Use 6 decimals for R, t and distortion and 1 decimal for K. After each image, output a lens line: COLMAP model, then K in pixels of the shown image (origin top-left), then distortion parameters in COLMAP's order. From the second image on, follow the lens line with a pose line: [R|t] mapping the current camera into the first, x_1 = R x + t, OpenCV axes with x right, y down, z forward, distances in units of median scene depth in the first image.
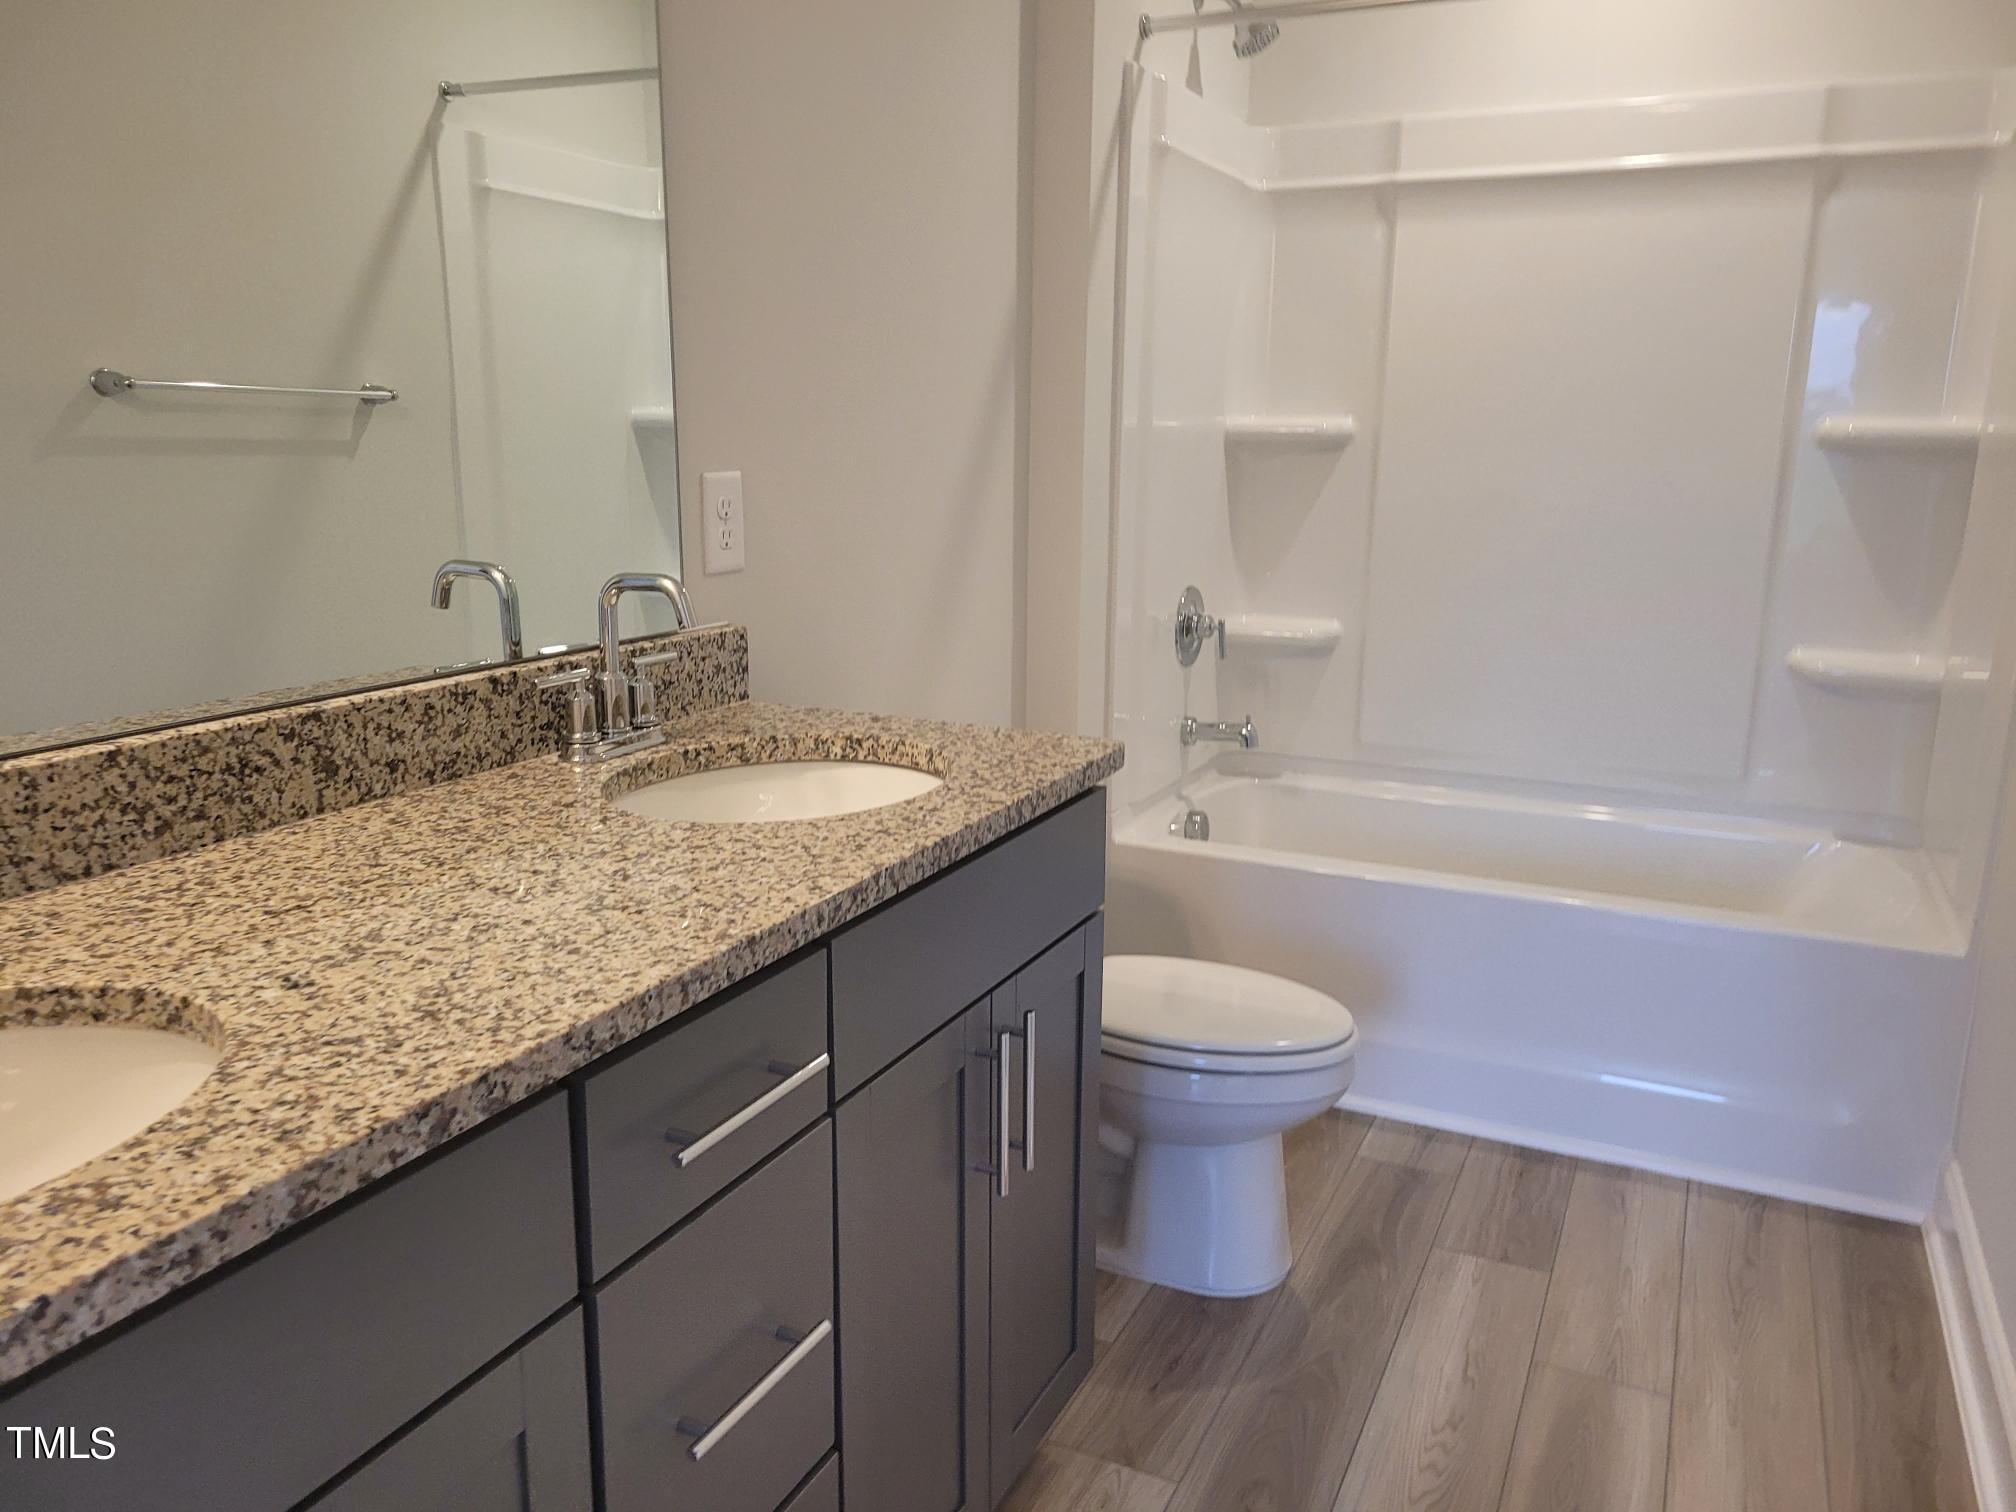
lens RADIAL K [[1530.5, 0, 1008.0], [0, 1530.5, 756.0], [0, 0, 1]] dist [0.067330, -0.049624]
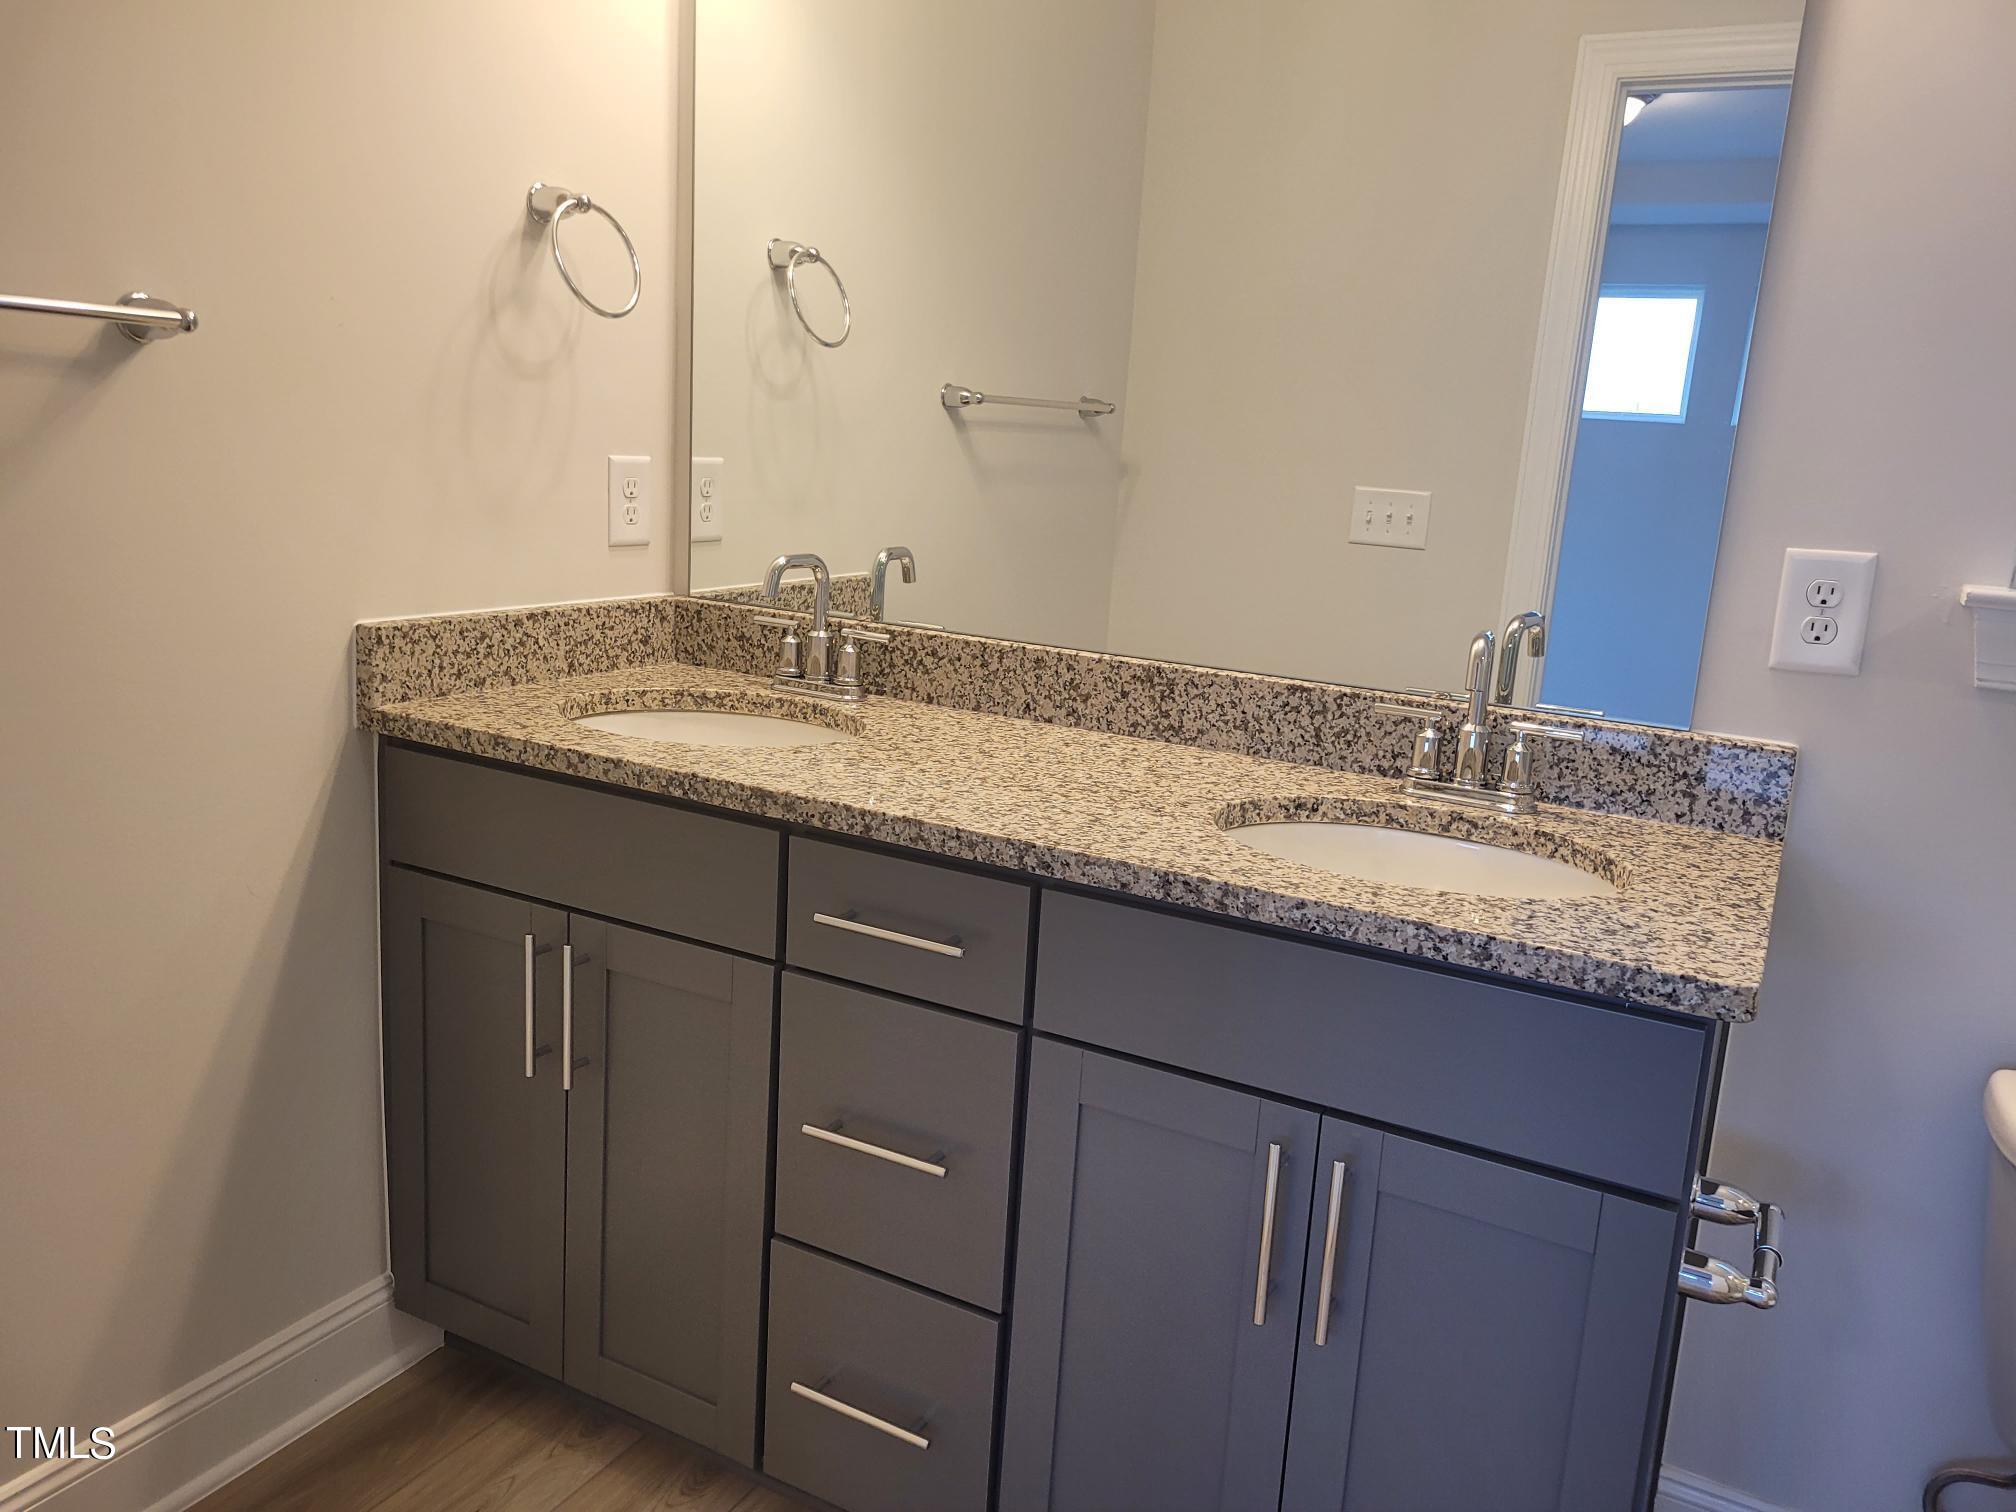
lens RADIAL K [[1530.5, 0, 1008.0], [0, 1530.5, 756.0], [0, 0, 1]] dist [0.067330, -0.049624]
pose [[-0.058747, 0.201259, -0.977775, 1.248162], [-0.266796, 0.940673, 0.209652, -0.260537], [0.961961, 0.273182, -0.001566, 1.152947]]
